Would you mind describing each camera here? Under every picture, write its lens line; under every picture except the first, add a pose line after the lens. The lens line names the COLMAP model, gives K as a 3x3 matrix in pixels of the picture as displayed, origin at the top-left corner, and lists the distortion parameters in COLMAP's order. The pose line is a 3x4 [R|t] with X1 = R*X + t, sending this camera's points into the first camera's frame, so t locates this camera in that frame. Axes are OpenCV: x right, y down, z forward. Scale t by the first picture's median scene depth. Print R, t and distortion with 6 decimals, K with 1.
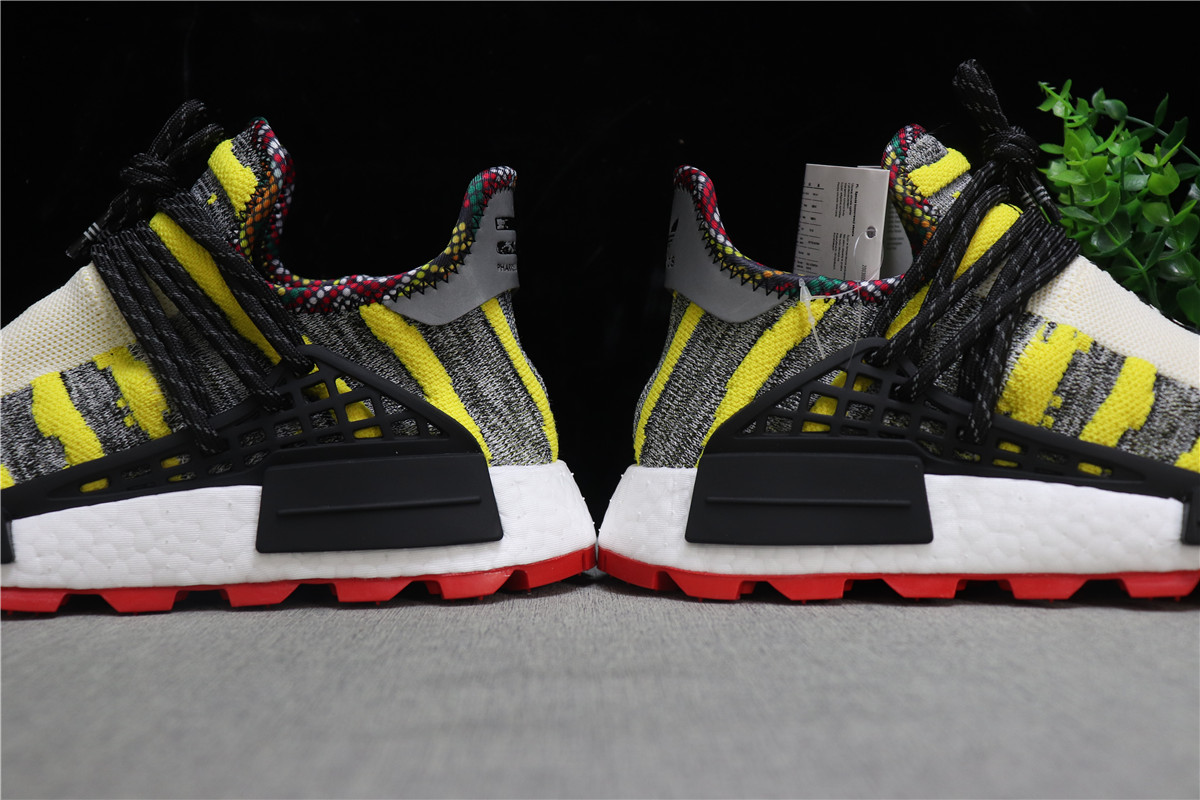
lens RADIAL K [[1337.1, 0, 600.0], [0, 1337.1, 400.0], [0, 0, 1]] dist [-0.088556, 0.178356]
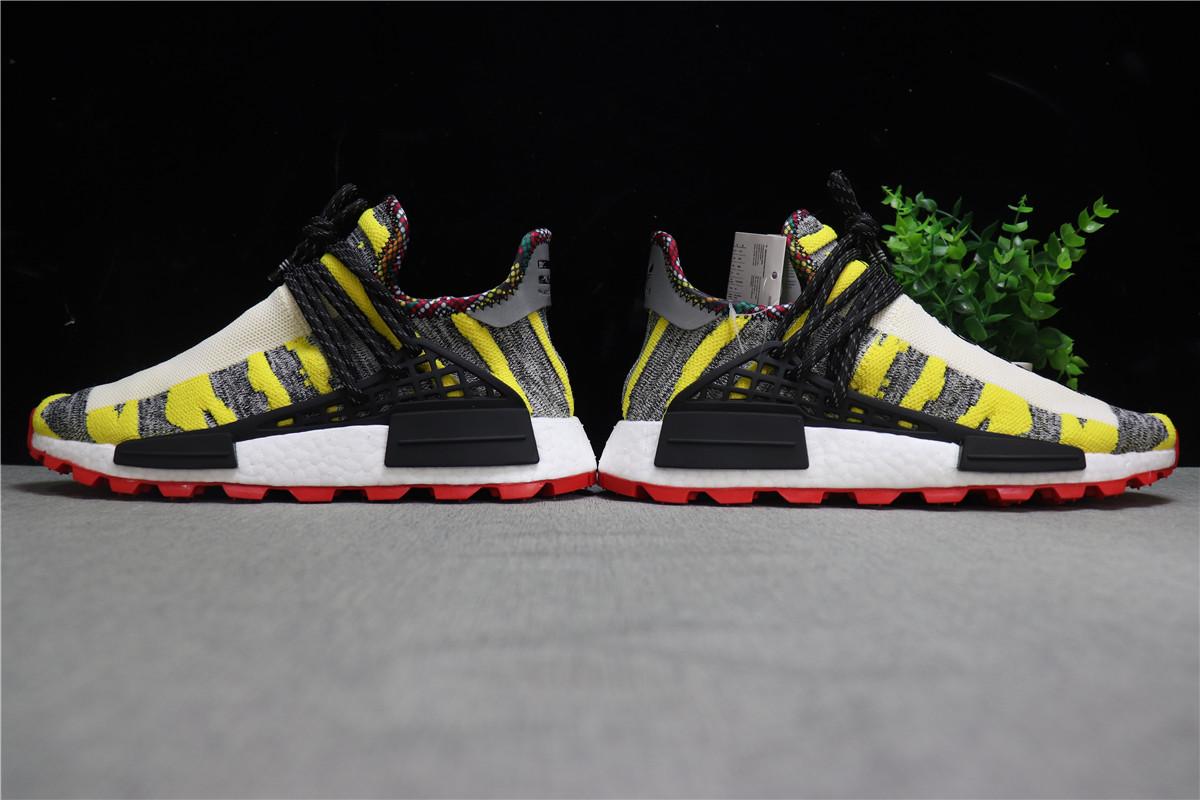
lens RADIAL K [[1017.3, 0, 596.1], [0, 1017.3, 418.4], [0, 0, 1]] dist [-0.189544, 0.176340]
pose [[0.999688, 0.020942, 0.013597, -0.022739], [-0.020931, 0.999781, -0.000915, 0.051444], [-0.013613, 0.000630, 0.999907, -0.205422]]
